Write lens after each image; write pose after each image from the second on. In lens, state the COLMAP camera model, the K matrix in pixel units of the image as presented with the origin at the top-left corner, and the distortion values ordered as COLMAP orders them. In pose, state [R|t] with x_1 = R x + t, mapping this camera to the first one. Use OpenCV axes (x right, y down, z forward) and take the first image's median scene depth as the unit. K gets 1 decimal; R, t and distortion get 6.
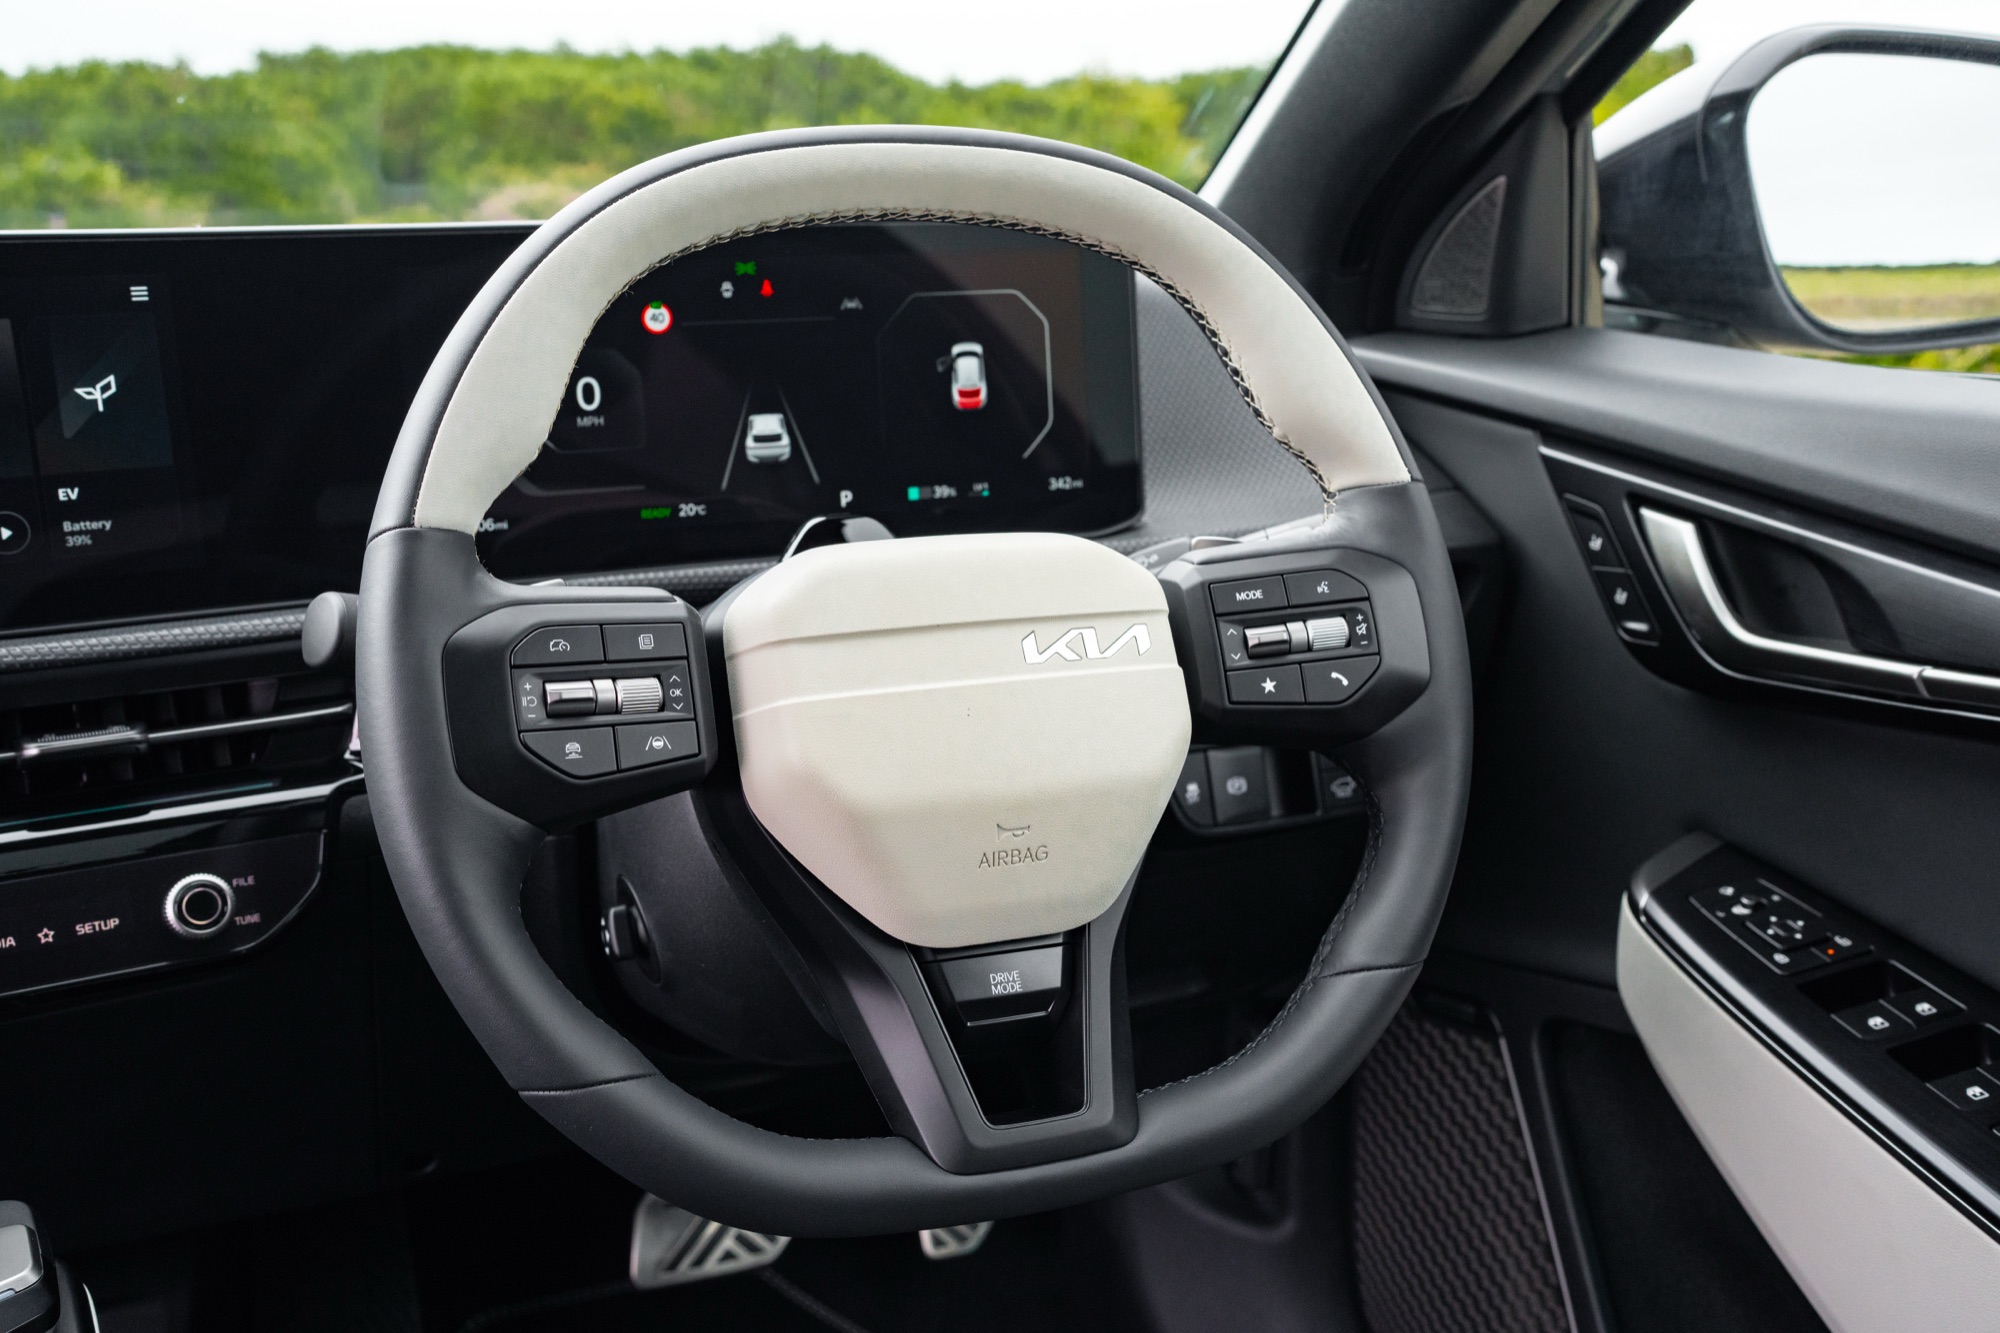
lens RADIAL K [[1997.9, 0, 1000.0], [0, 1997.9, 666.5], [0, 0, 1]] dist [0.007938, 0.030343]
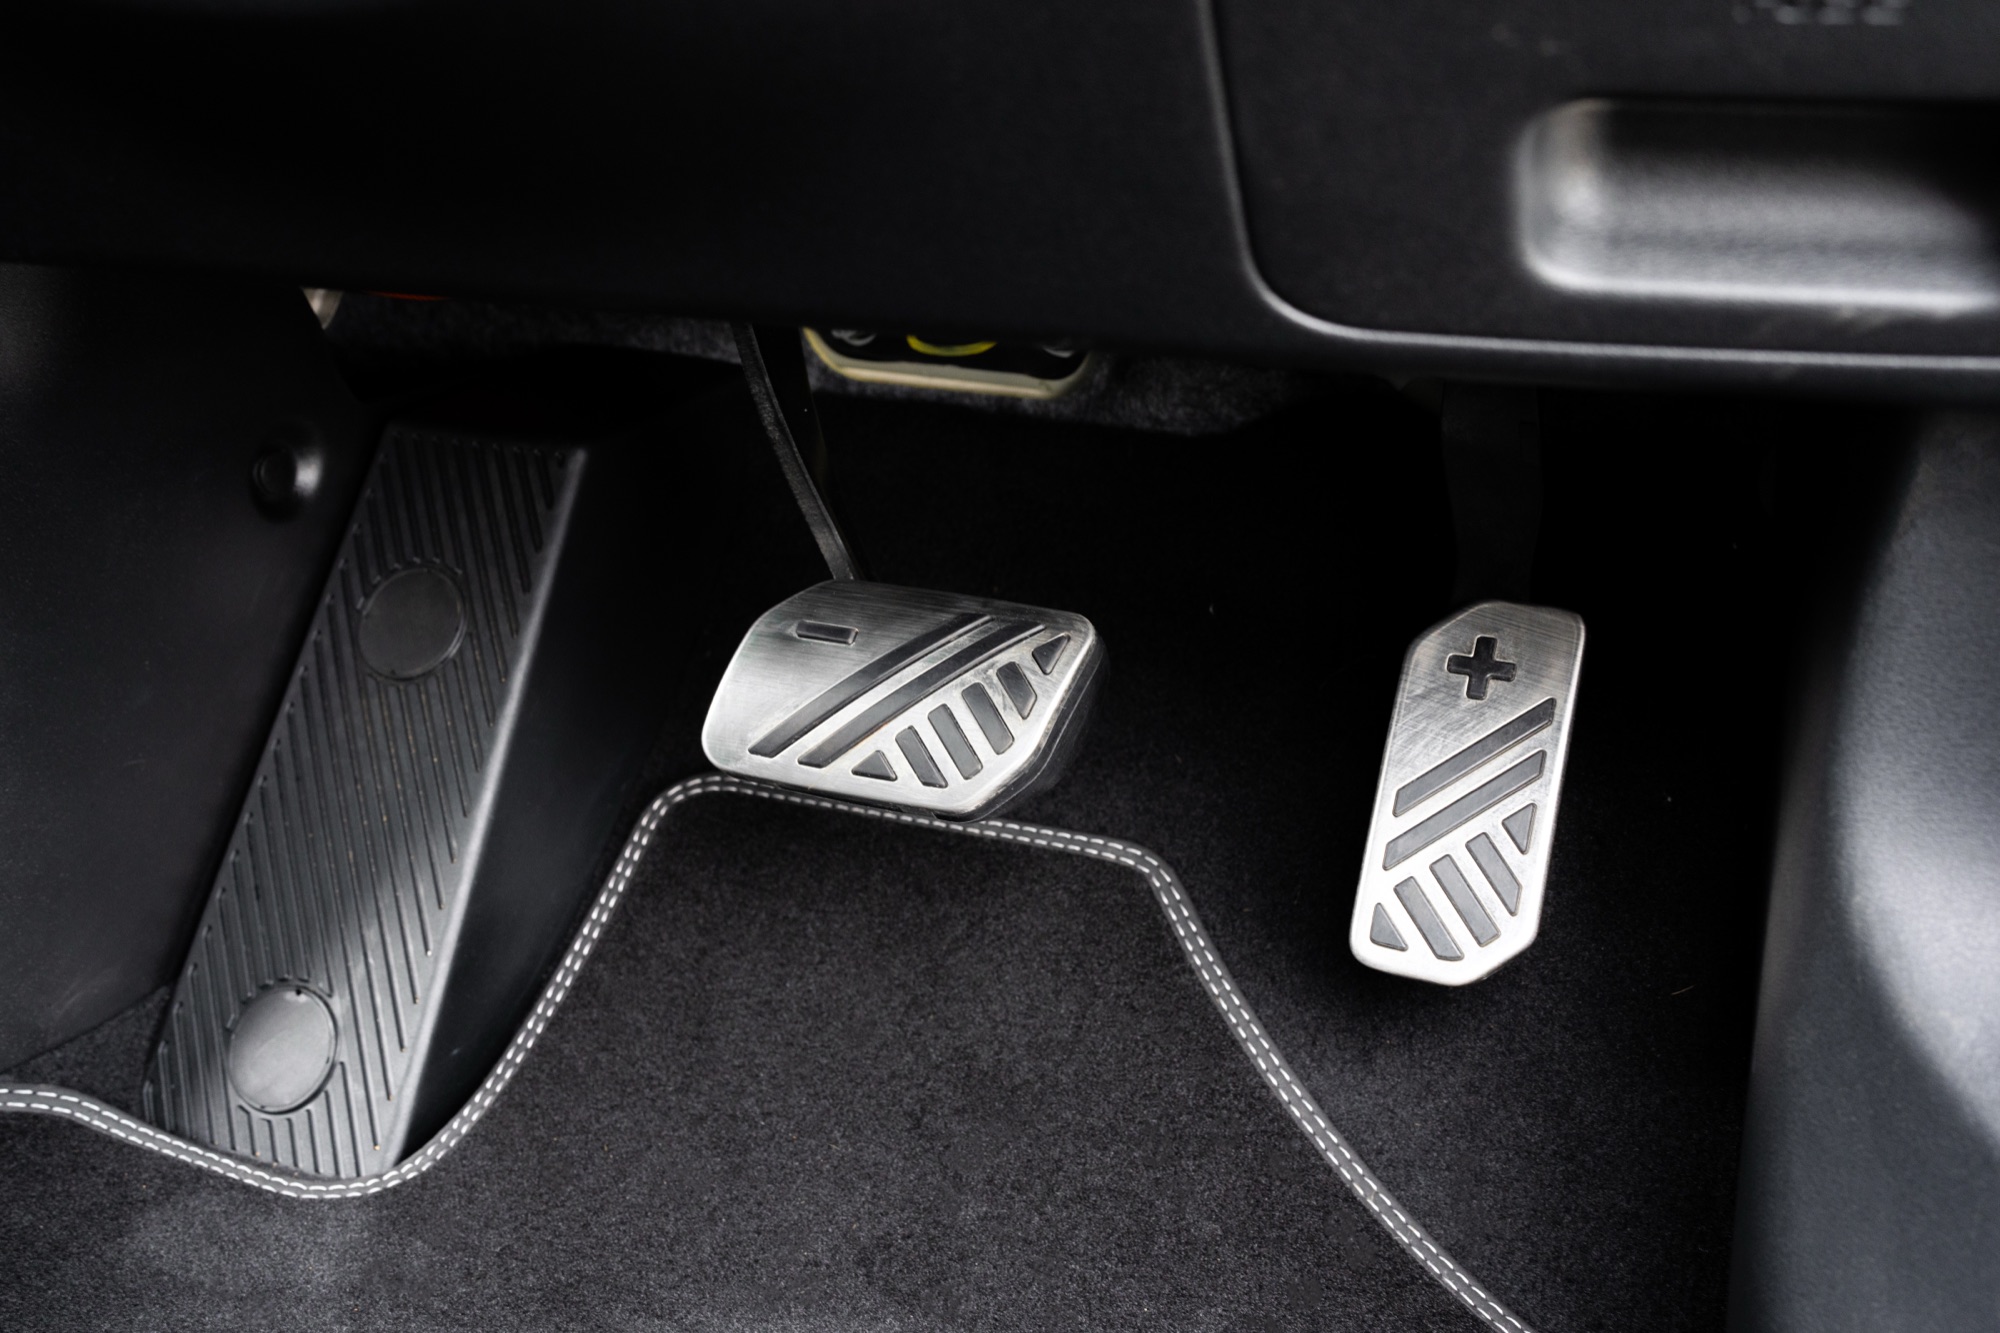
lens RADIAL K [[1997.9, 0, 1000.0], [0, 1997.9, 666.5], [0, 0, 1]] dist [0.007938, 0.030343]
pose [[0.729884, 0.279158, -0.623970, 0.260316], [-0.177423, 0.958893, 0.221460, 0.242329], [0.660144, -0.050933, 0.749411, 1.000058]]
